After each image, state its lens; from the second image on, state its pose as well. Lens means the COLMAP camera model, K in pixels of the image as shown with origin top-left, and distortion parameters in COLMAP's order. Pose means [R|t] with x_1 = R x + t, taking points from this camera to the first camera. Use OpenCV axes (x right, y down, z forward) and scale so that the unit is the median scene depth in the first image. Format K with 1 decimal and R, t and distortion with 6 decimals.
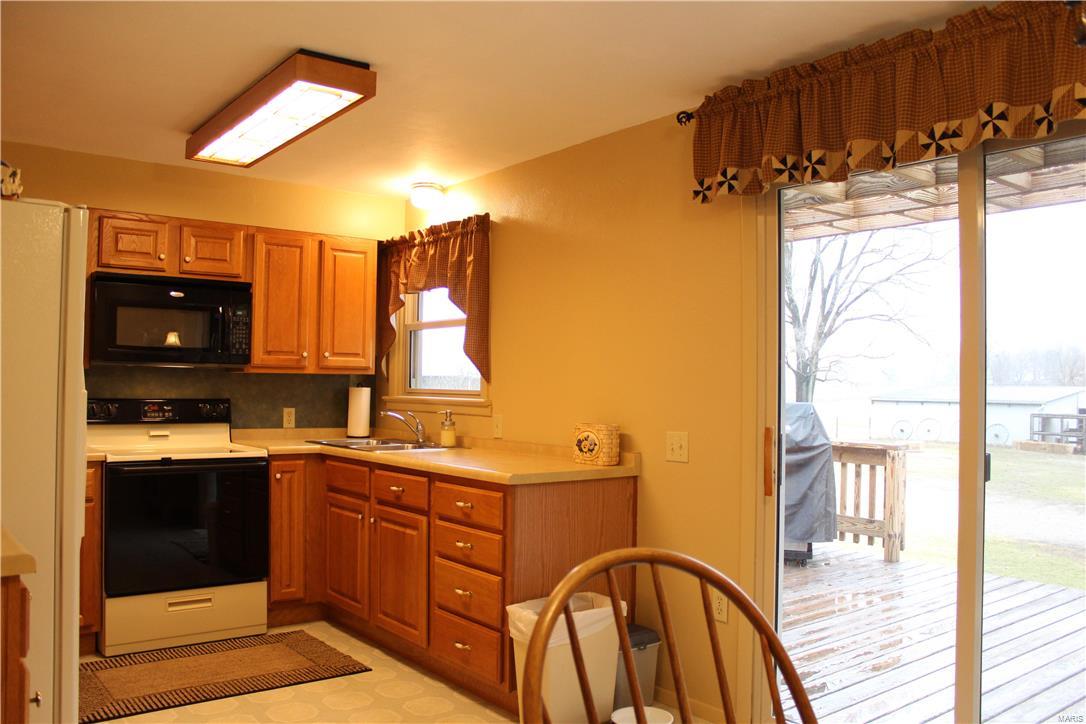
lens RADIAL K [[892.8, 0, 543.0], [0, 892.8, 362.0], [0, 0, 1]] dist [-0.165778, 0.139423]
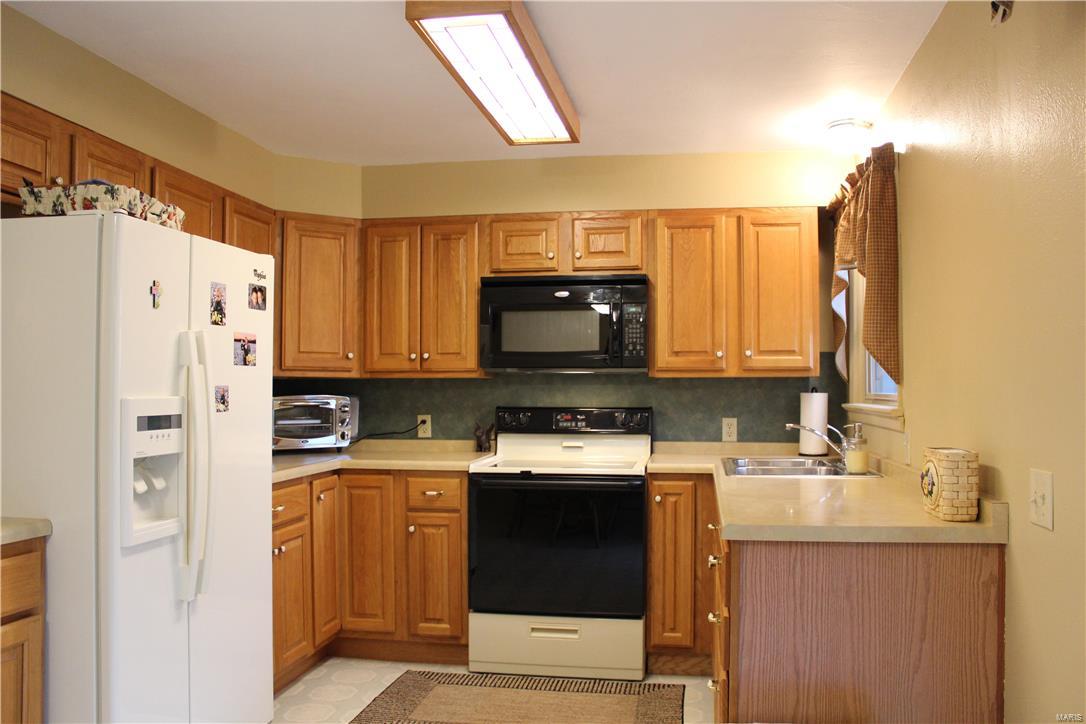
lens RADIAL K [[892.8, 0, 543.0], [0, 892.8, 362.0], [0, 0, 1]] dist [-0.165778, 0.139423]
pose [[0.675723, -0.033059, -0.736414, 0.247200], [0.026278, 0.999439, -0.020754, 0.012610], [0.736687, -0.005327, 0.676213, 0.327564]]
